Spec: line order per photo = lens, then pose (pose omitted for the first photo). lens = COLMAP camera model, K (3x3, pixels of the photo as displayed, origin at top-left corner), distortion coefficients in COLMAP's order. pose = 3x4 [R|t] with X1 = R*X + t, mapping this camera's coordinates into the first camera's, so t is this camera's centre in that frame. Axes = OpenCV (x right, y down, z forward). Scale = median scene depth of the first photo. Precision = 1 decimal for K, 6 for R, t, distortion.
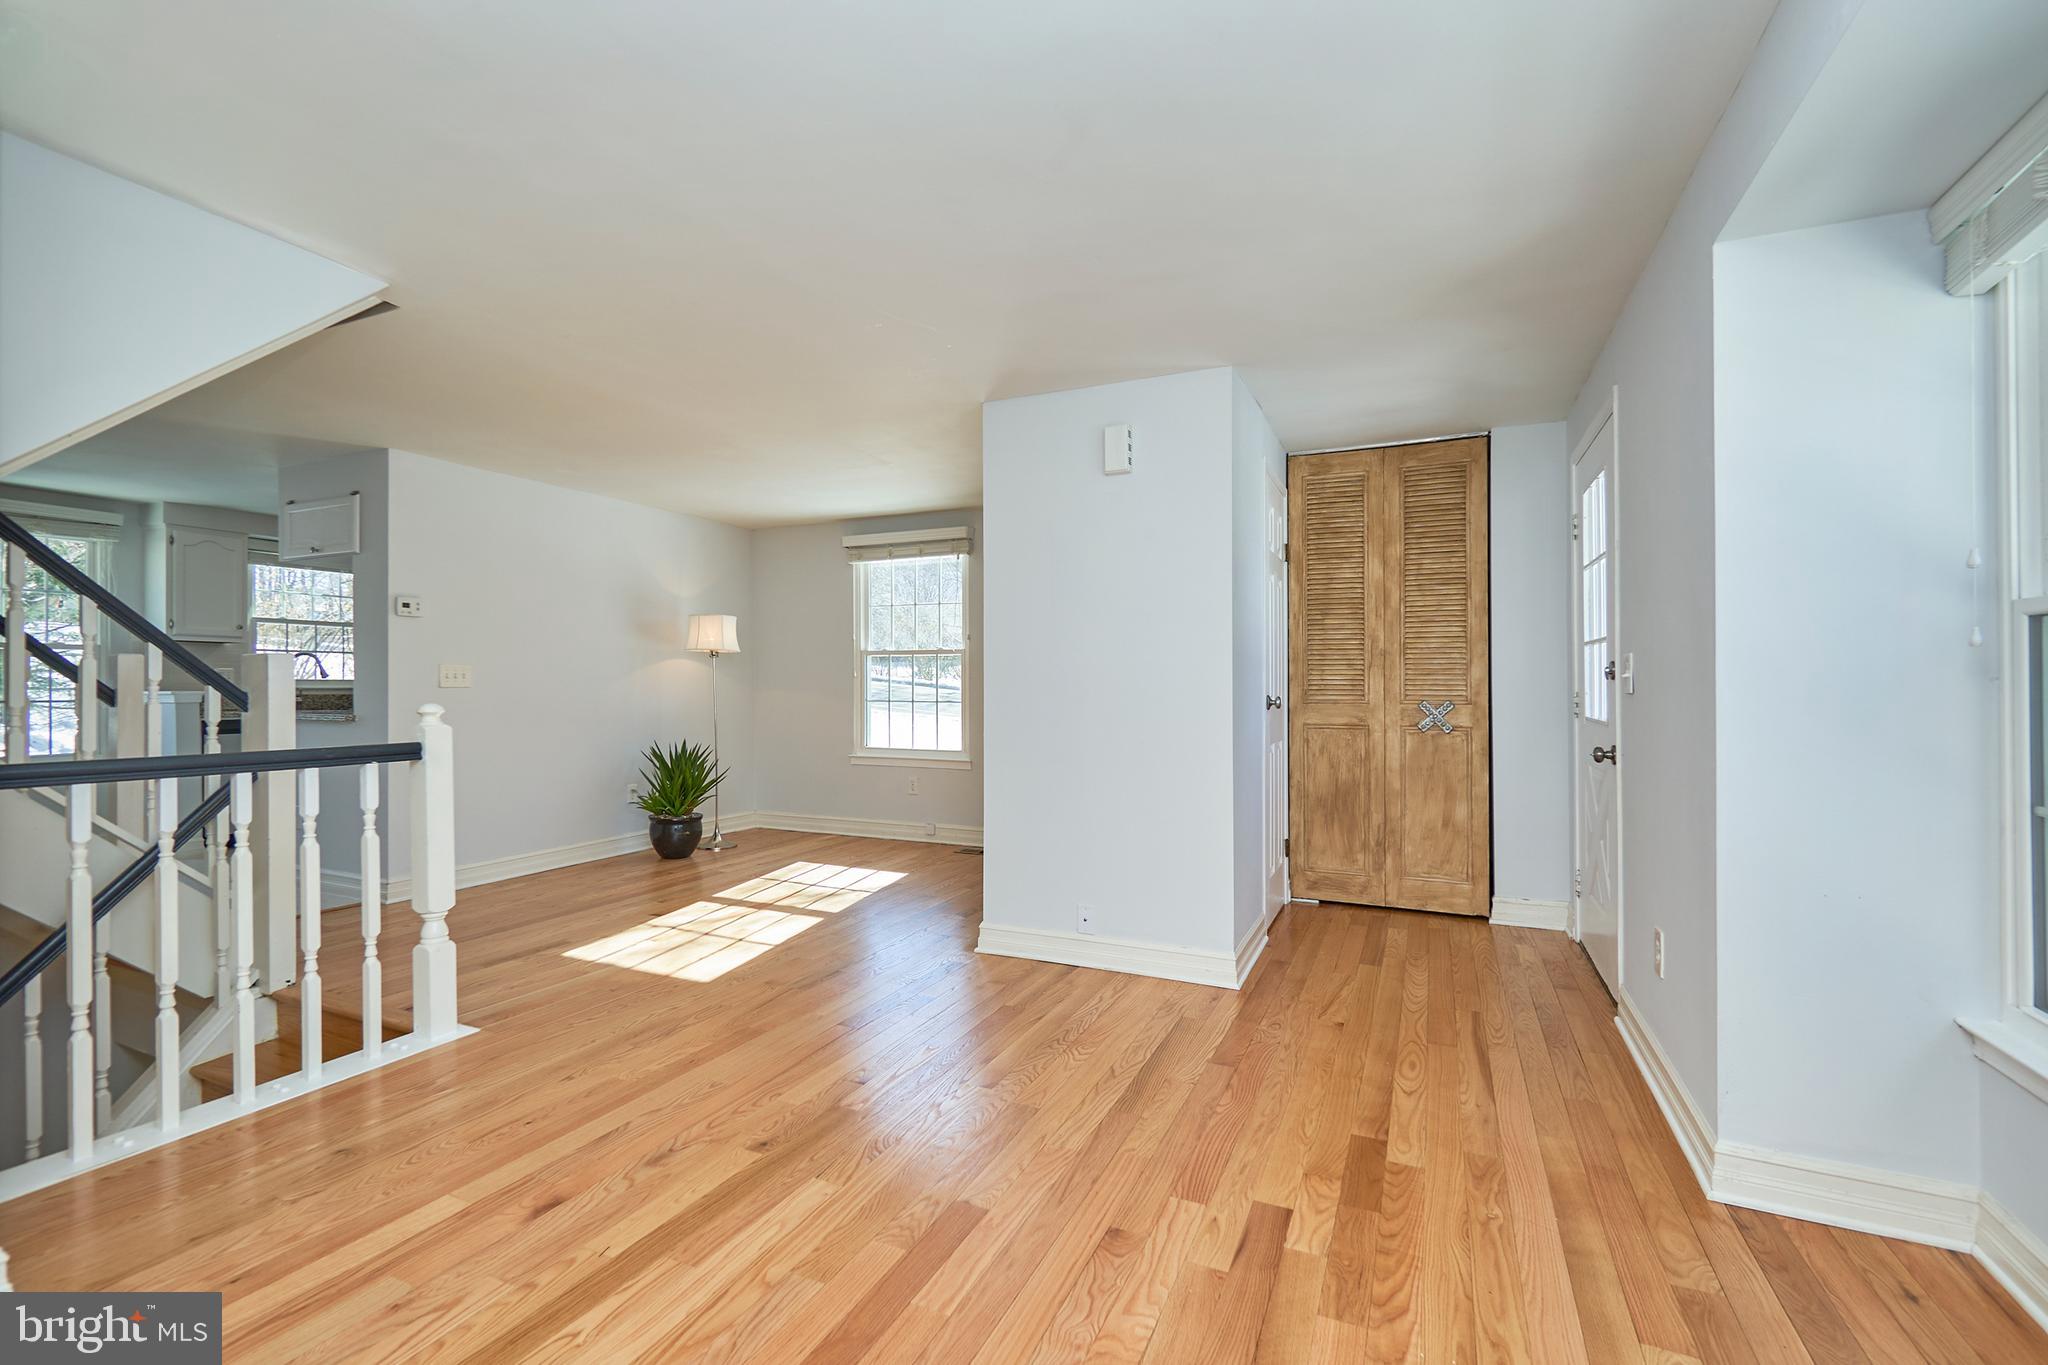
lens RADIAL K [[911.2, 0, 984.2], [0, 911.2, 687.2], [0, 0, 1]] dist [0.001390, -0.002022]
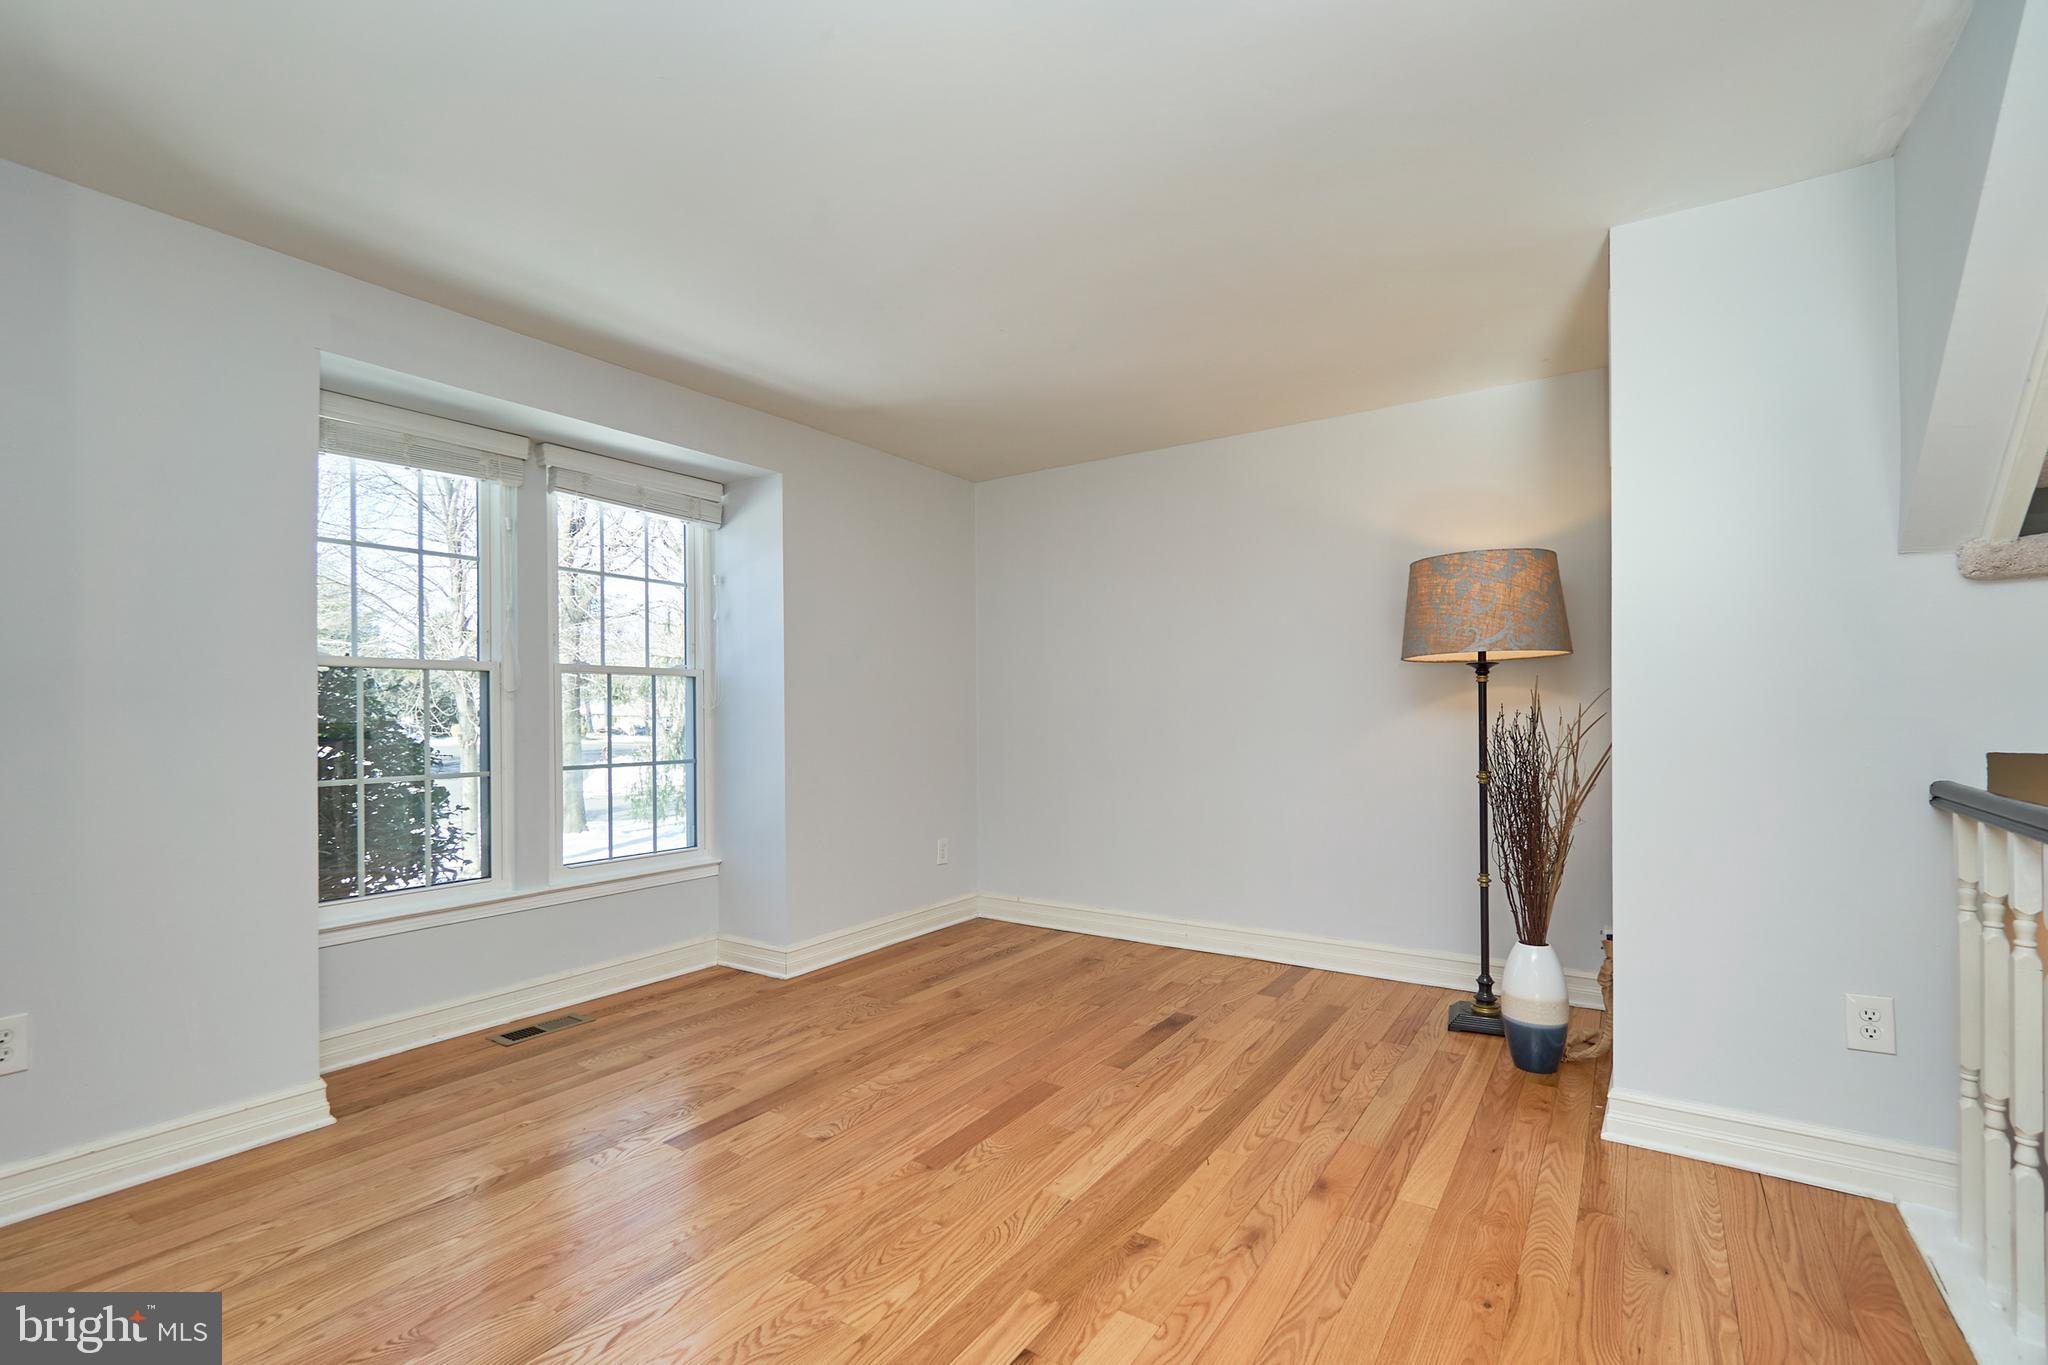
lens RADIAL K [[911.2, 0, 1007.2], [0, 911.2, 706.6], [0, 0, 1]] dist [0.001390, -0.002022]
pose [[-0.990717, 0.000805, 0.135937, -0.320964], [0.000440, 0.999996, -0.002712, 0.010281], [-0.135939, -0.002627, -0.990714, 2.543551]]
